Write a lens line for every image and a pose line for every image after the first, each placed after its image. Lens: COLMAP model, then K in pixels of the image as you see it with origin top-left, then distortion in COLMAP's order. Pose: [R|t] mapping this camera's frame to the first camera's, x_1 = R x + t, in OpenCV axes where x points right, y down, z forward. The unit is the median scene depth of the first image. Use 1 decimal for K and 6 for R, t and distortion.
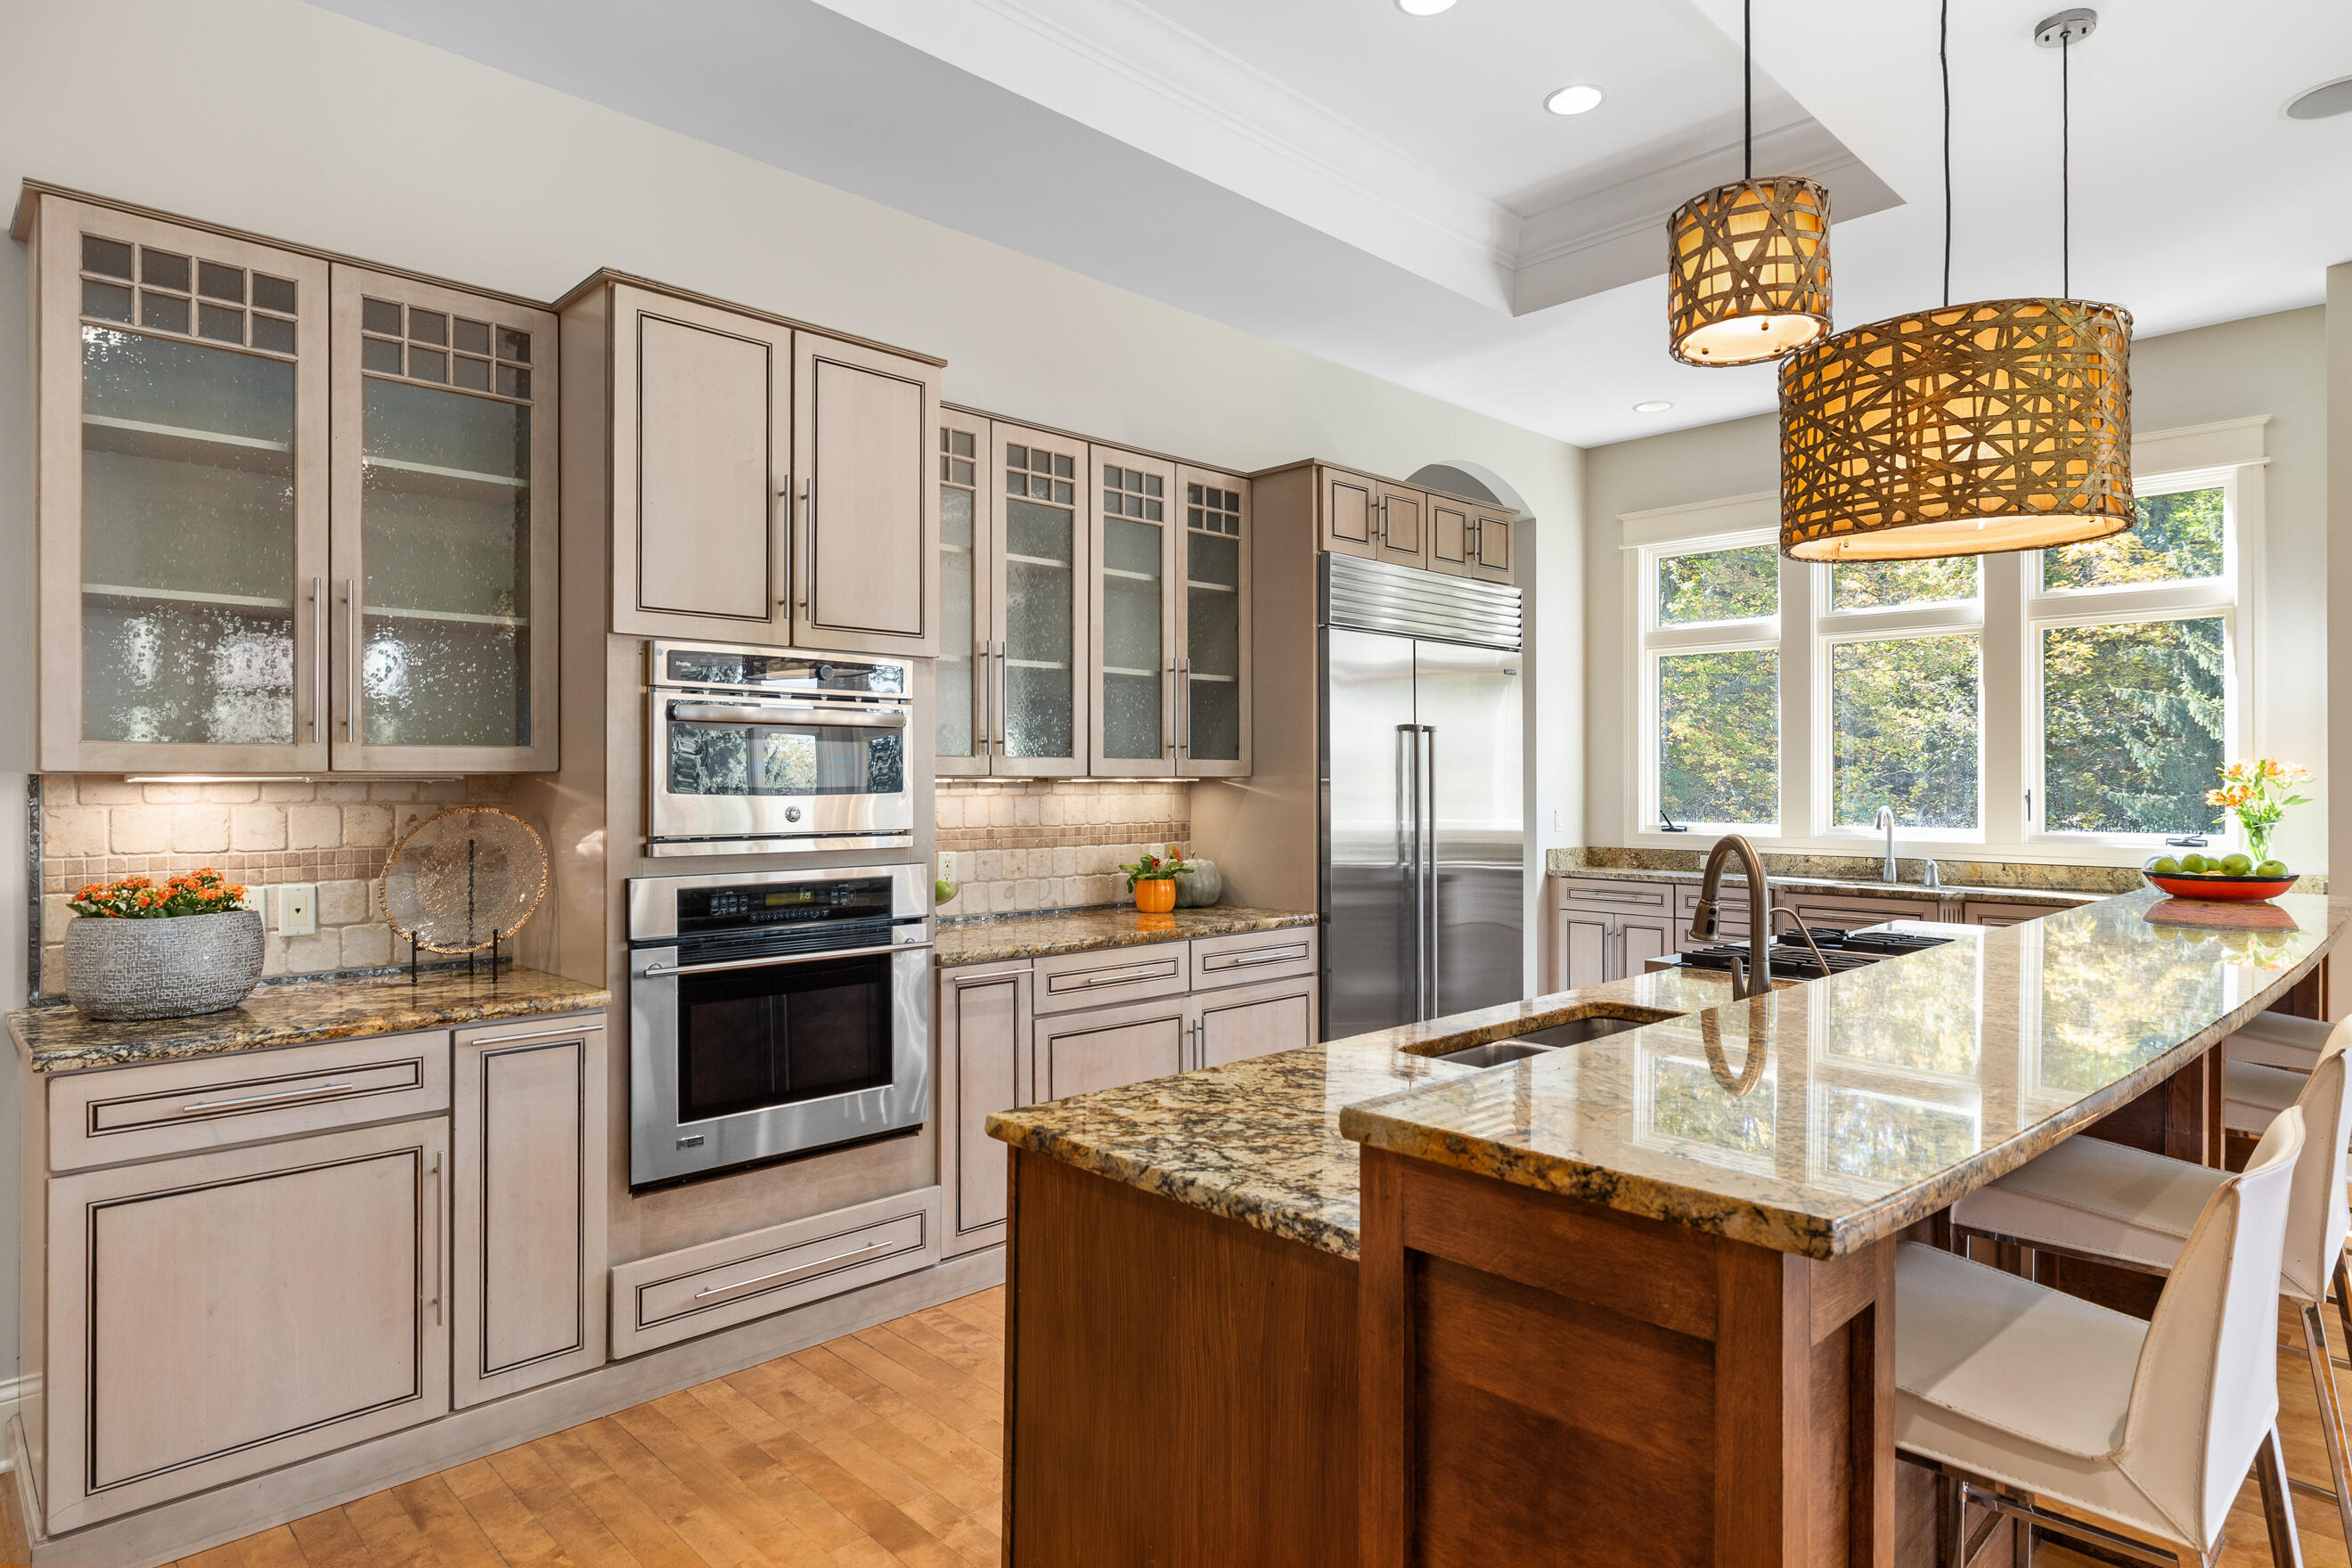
lens RADIAL K [[1282.0, 0, 1172.9], [0, 1282.0, 780.7], [0, 0, 1]] dist [0.000625, -0.000481]
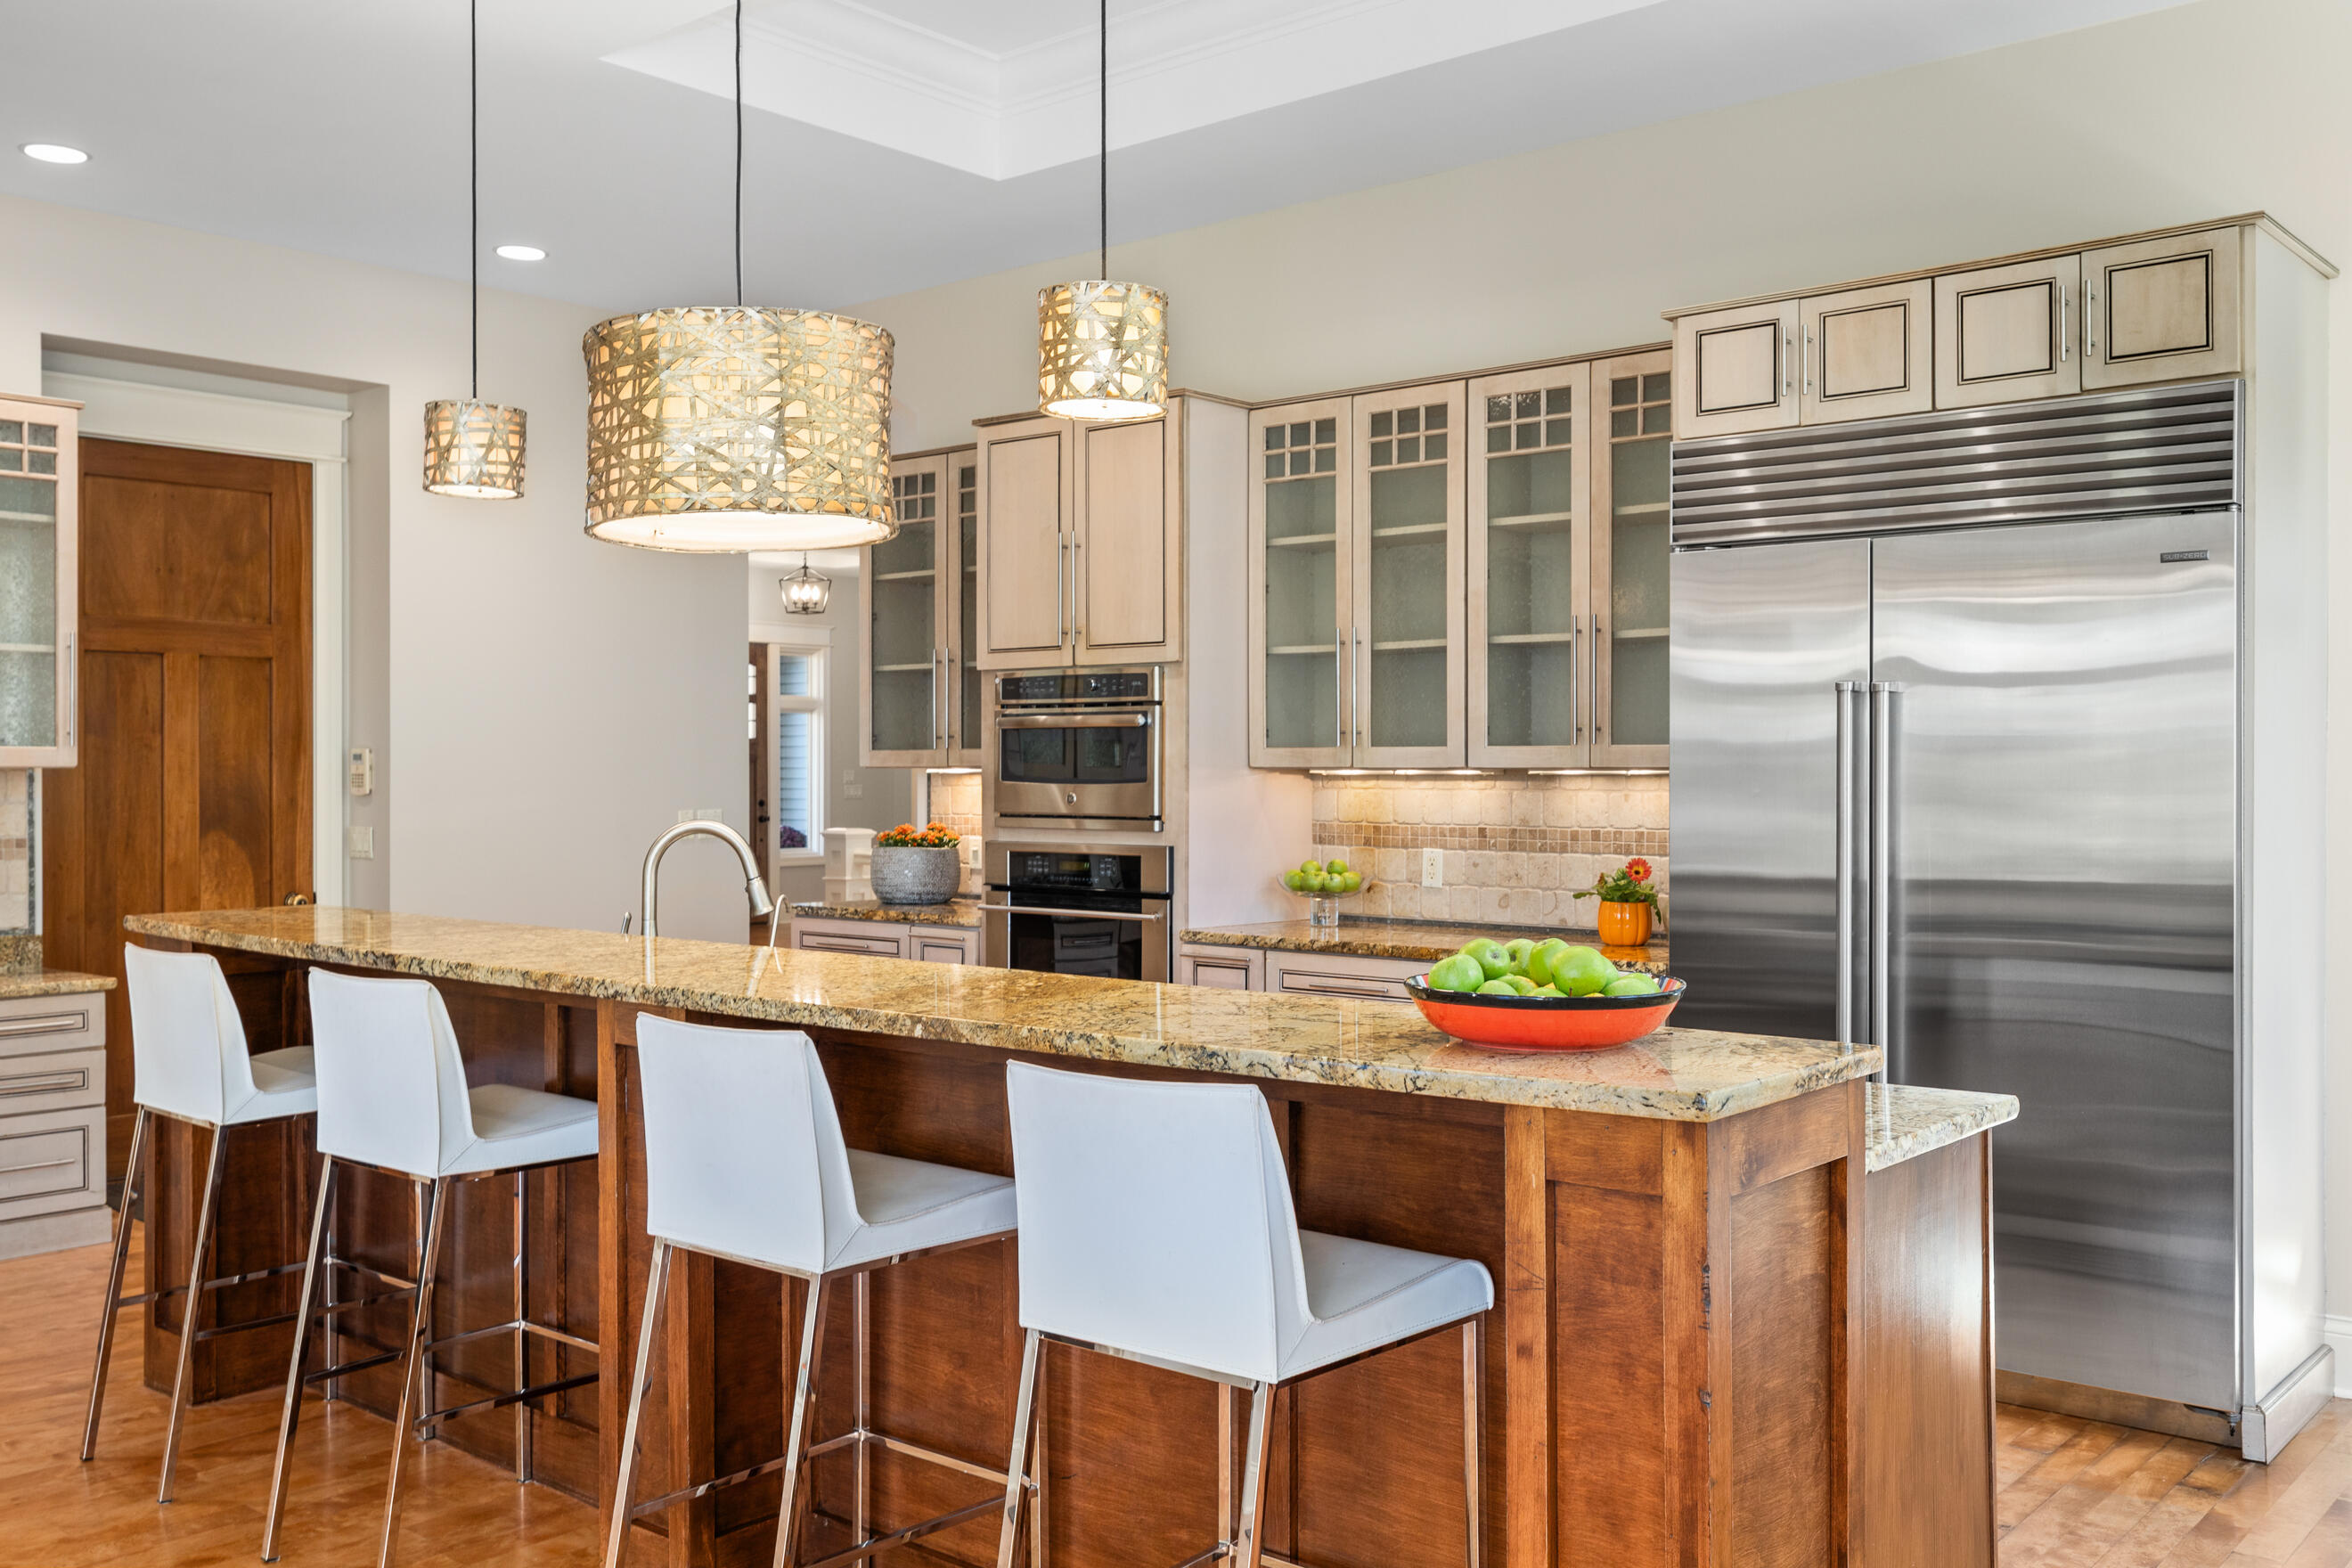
lens RADIAL K [[2072.4, 0, 1177.3], [0, 2072.4, 776.5], [0, 0, 1]] dist [-0.000023, 0.000074]
pose [[0.102657, 0.005685, -0.994701, 1.302147], [0.001520, 0.999982, 0.005872, -0.005832], [0.994716, -0.002115, 0.102647, 0.666587]]
